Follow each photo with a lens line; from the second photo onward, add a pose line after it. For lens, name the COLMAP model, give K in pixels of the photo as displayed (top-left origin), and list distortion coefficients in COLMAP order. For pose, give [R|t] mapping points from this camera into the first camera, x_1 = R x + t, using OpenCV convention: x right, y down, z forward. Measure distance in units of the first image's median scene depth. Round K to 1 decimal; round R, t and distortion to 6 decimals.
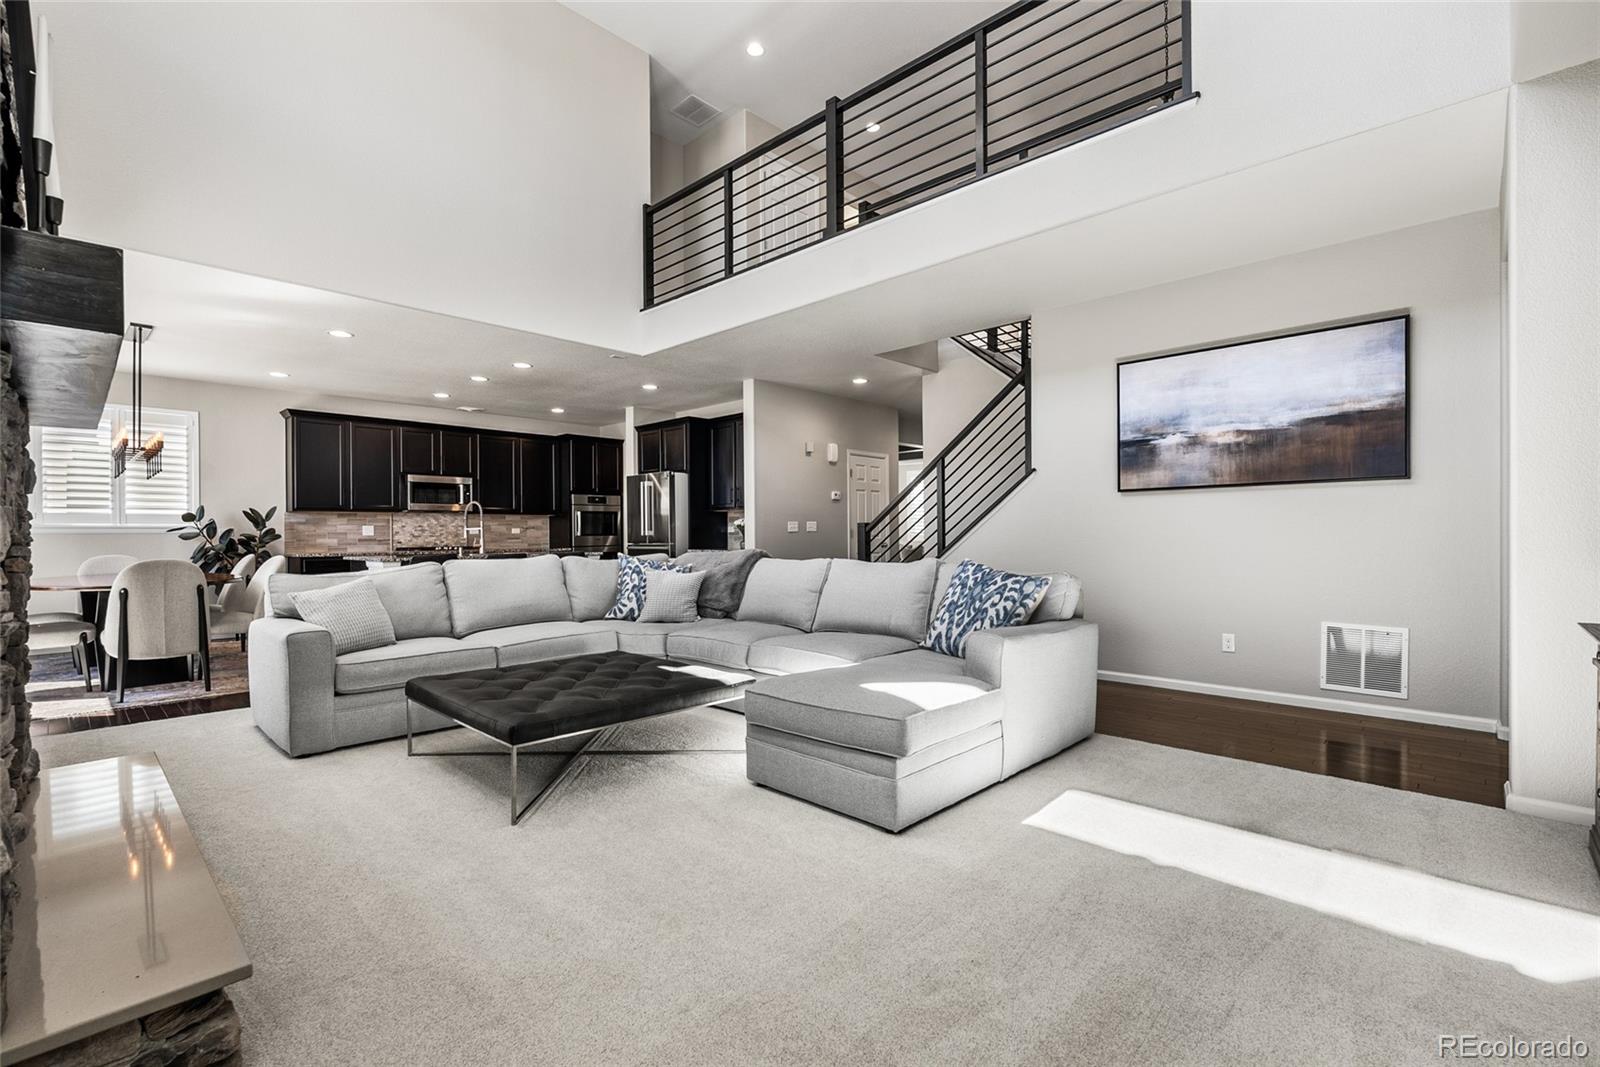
lens RADIAL K [[718.5, 0, 793.8], [0, 718.5, 532.0], [0, 0, 1]] dist [-0.004419, 0.000664]
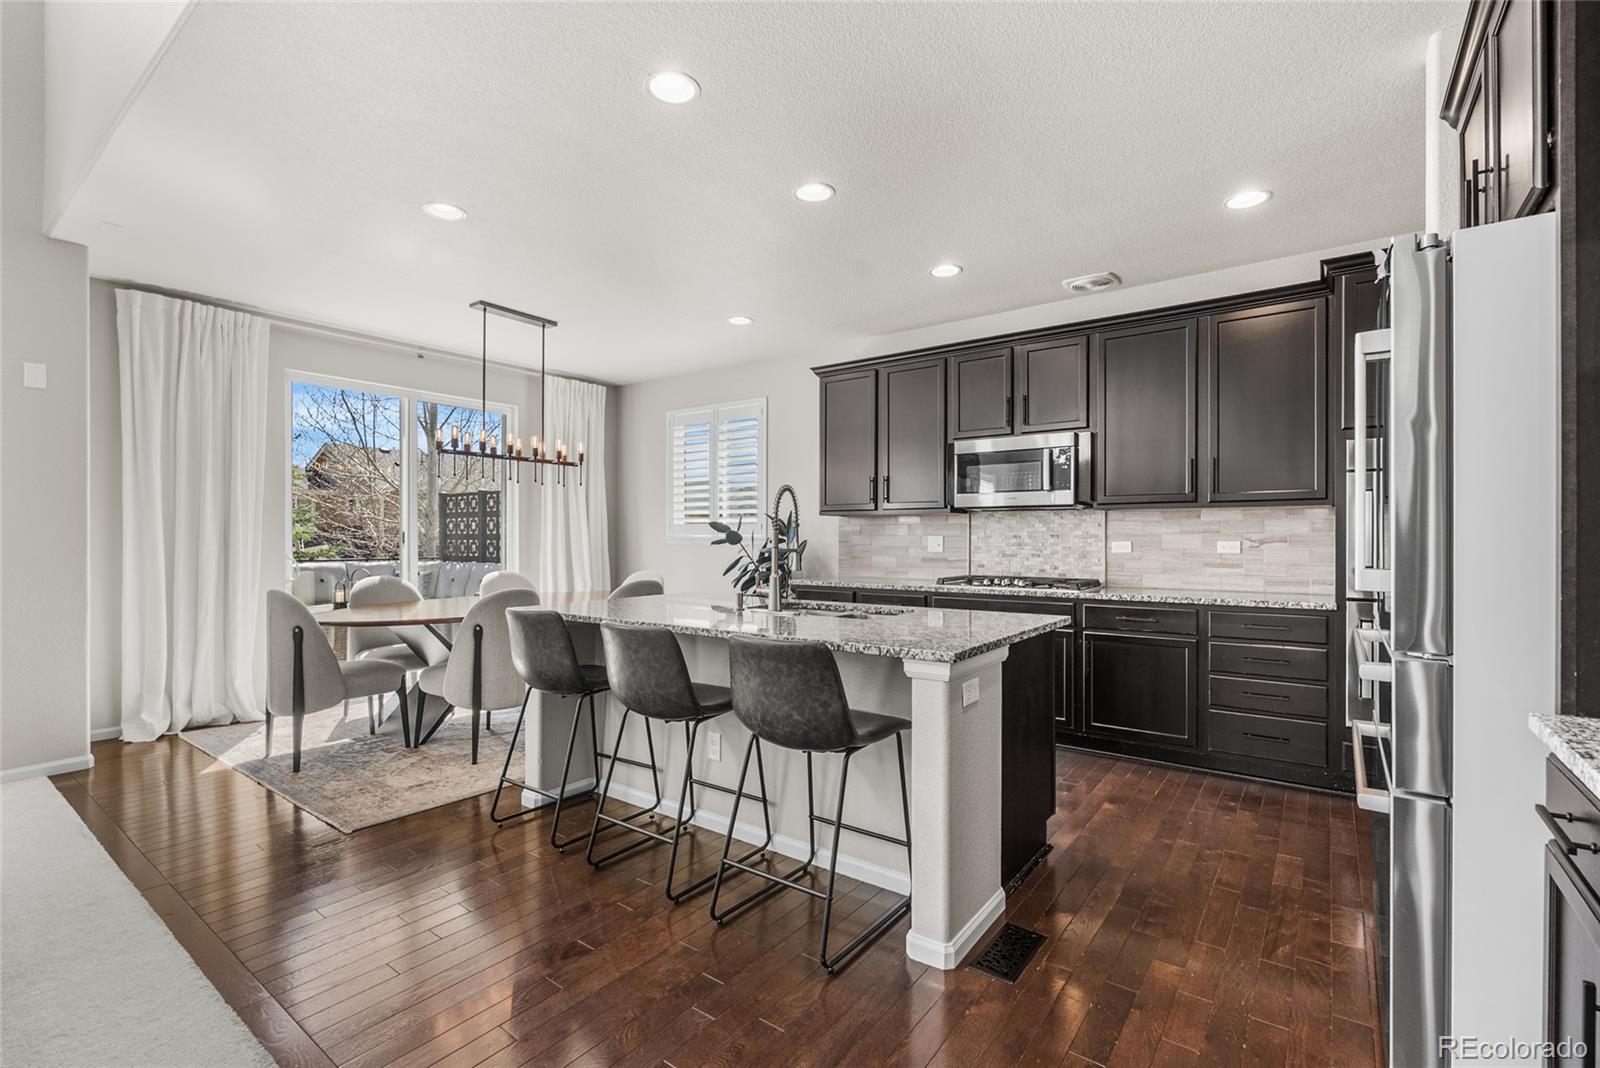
lens RADIAL K [[718.5, 0, 798.5], [0, 718.5, 536.9], [0, 0, 1]] dist [-0.004419, 0.000664]
pose [[0.126791, 0.008683, -0.991891, -0.021036], [0.004771, 0.999945, 0.009363, -0.023111], [0.991918, -0.005920, 0.126743, 1.340093]]
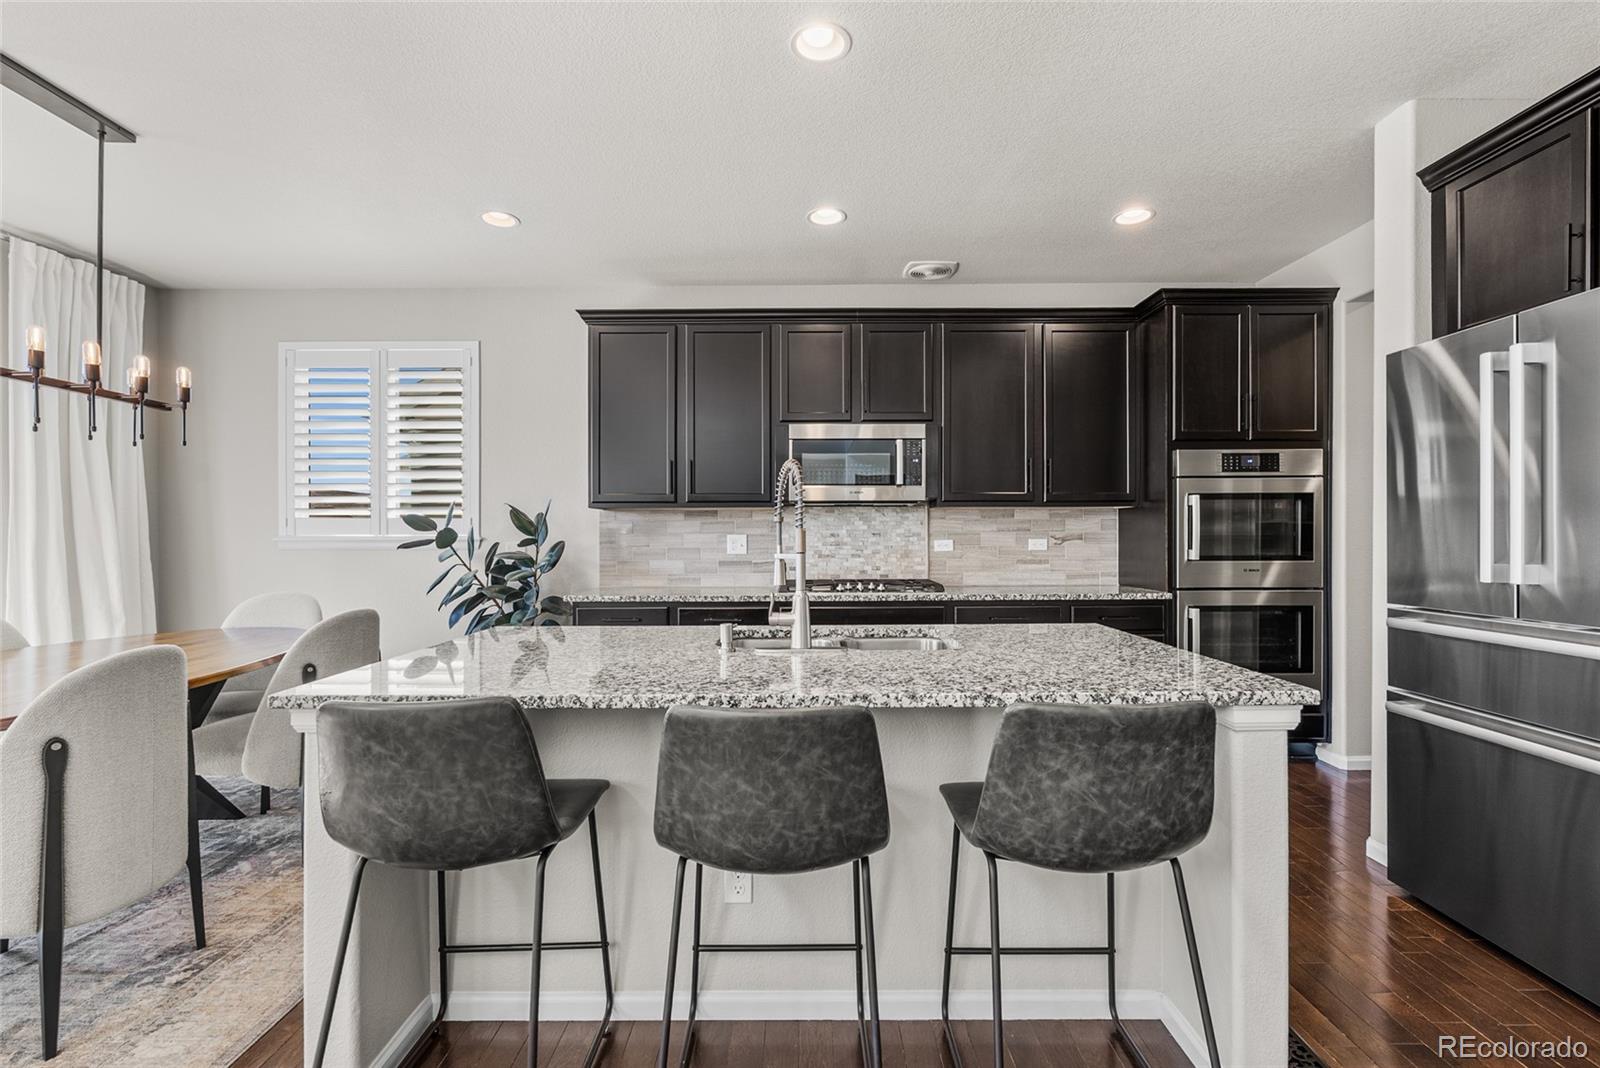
lens RADIAL K [[718.5, 0, 792.3], [0, 718.5, 538.4], [0, 0, 1]] dist [-0.004419, 0.000664]
pose [[0.689962, 0.009211, -0.723787, -0.330264], [0.002386, 0.999885, 0.014999, -0.022556], [0.723841, -0.012076, 0.689861, 1.122521]]
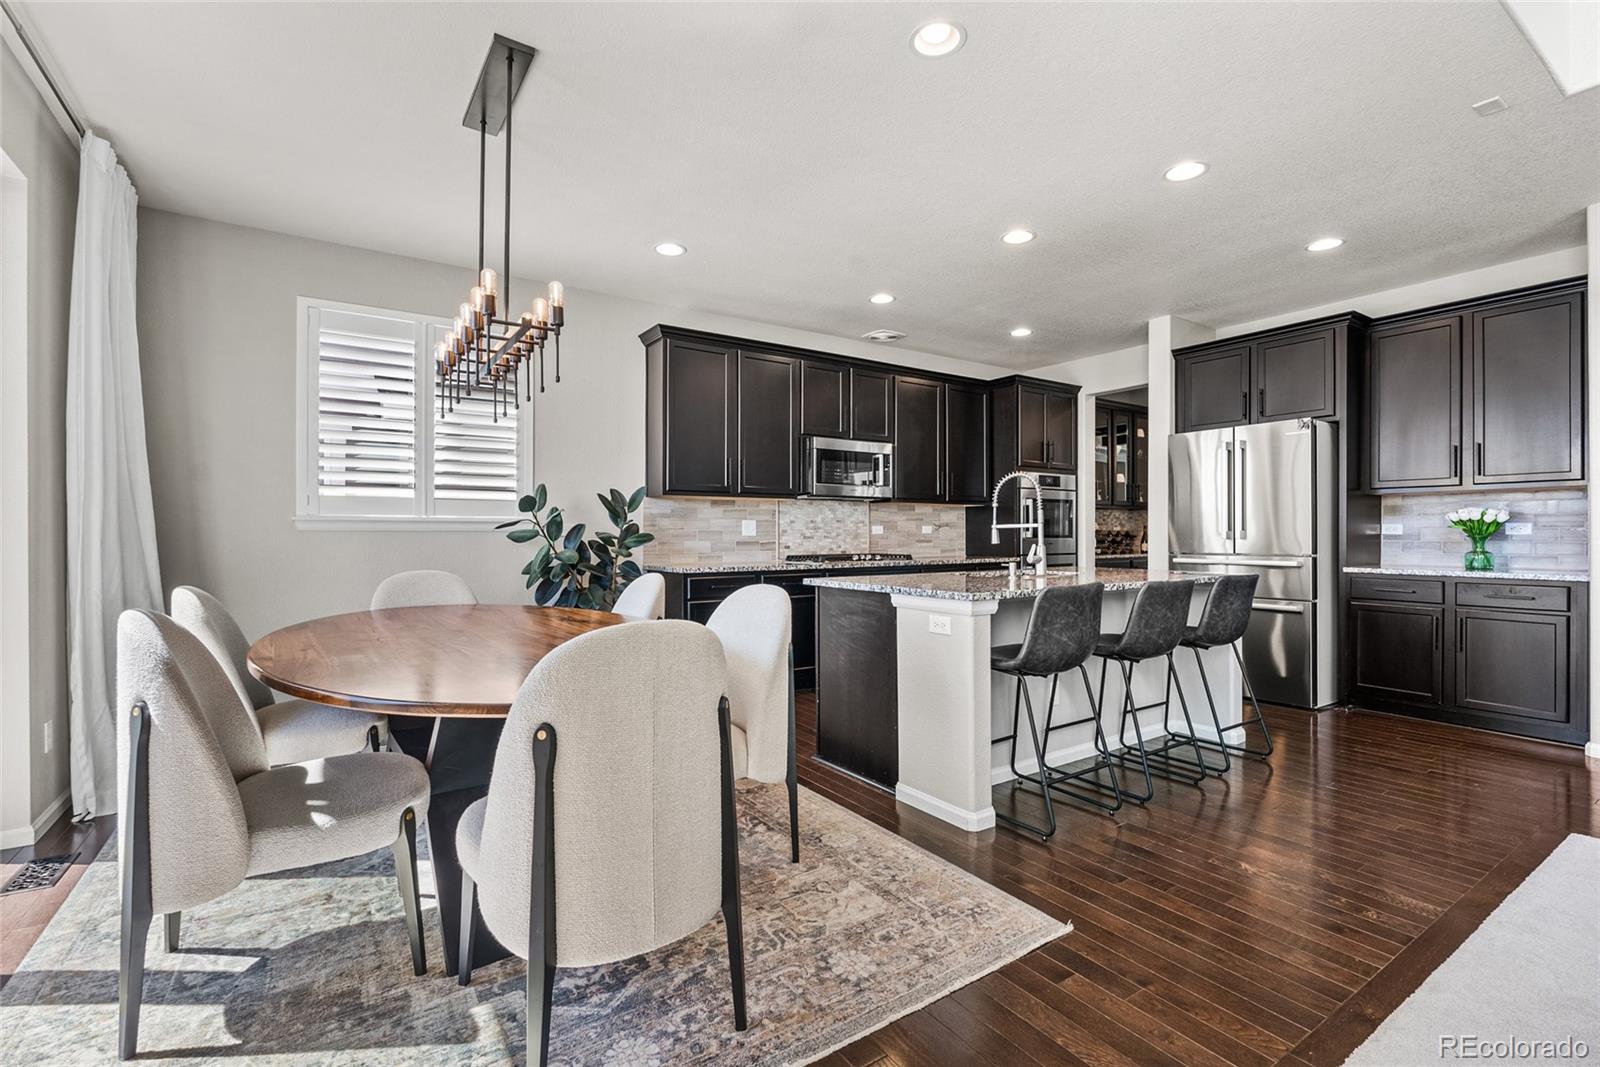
lens RADIAL K [[718.5, 0, 802.4], [0, 718.5, 530.4], [0, 0, 1]] dist [-0.004419, 0.000664]
pose [[0.977009, 0.004801, -0.213144, -0.683274], [-0.004683, 0.999988, 0.001059, -0.001065], [0.213146, -0.000036, 0.977020, 0.652018]]
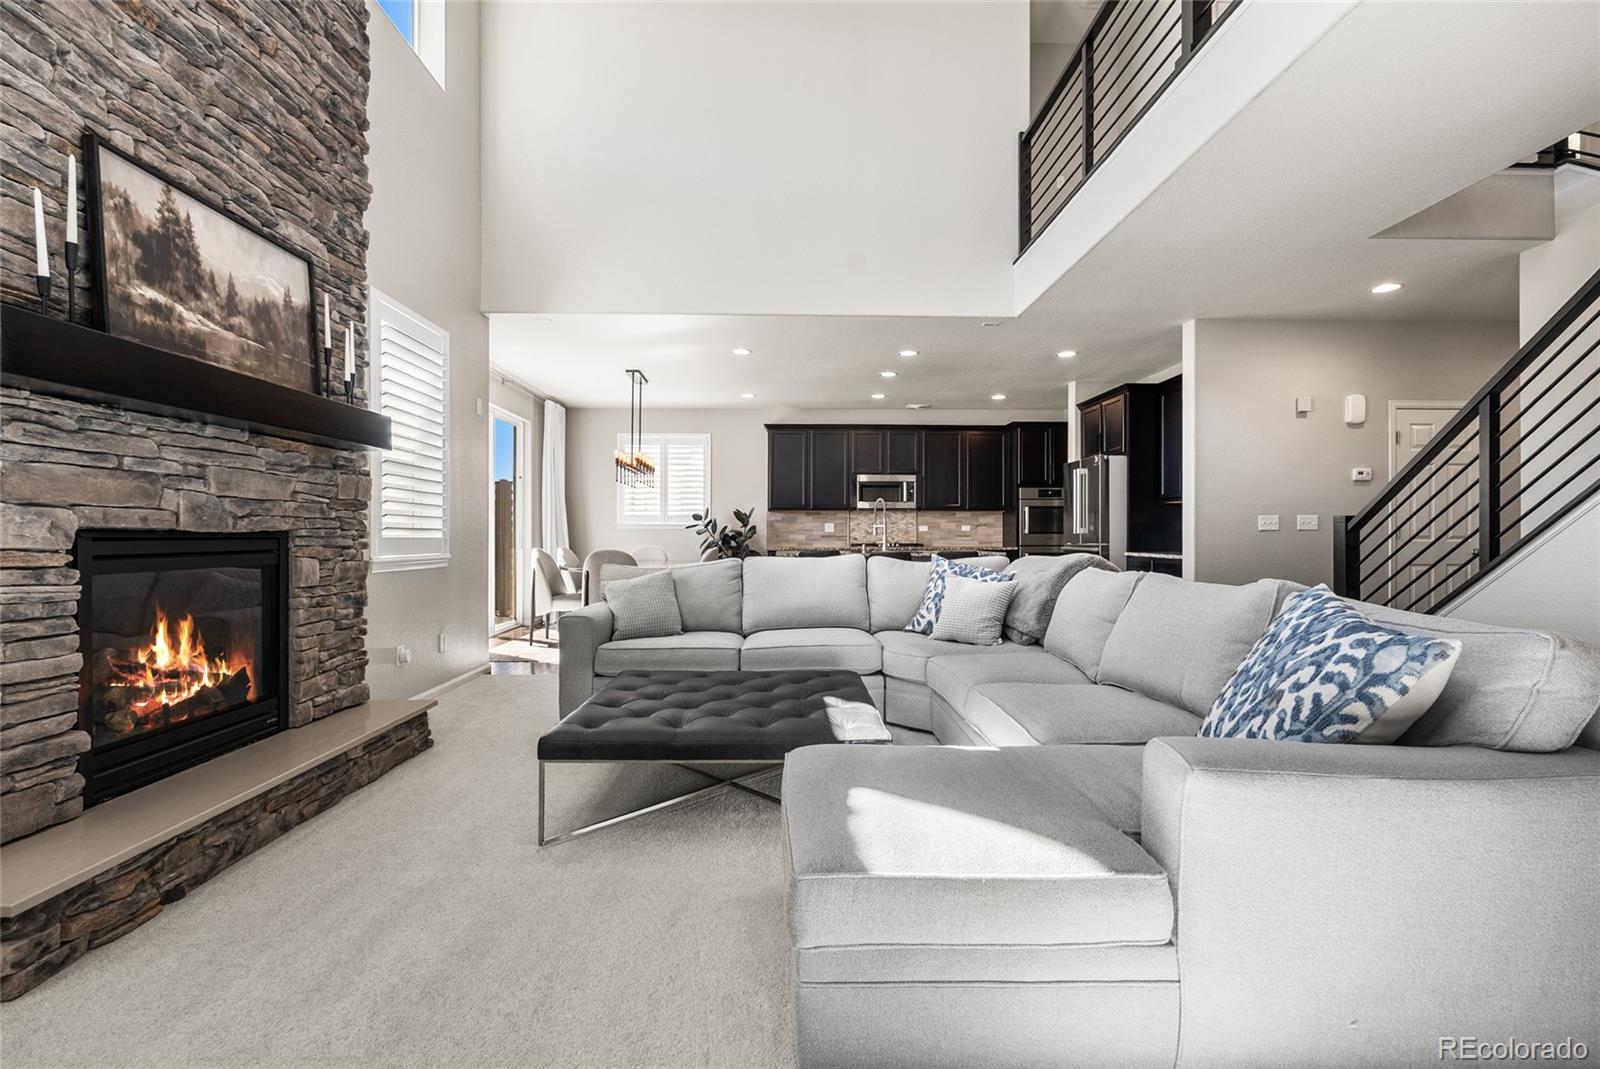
lens RADIAL K [[718.5, 0, 794.5], [0, 718.5, 542.3], [0, 0, 1]] dist [-0.004419, 0.000664]
pose [[0.711285, 0.014865, -0.702746, 0.244097], [-0.001873, 0.999813, 0.019252, -0.001005], [0.702901, -0.012377, 0.711180, 0.286340]]
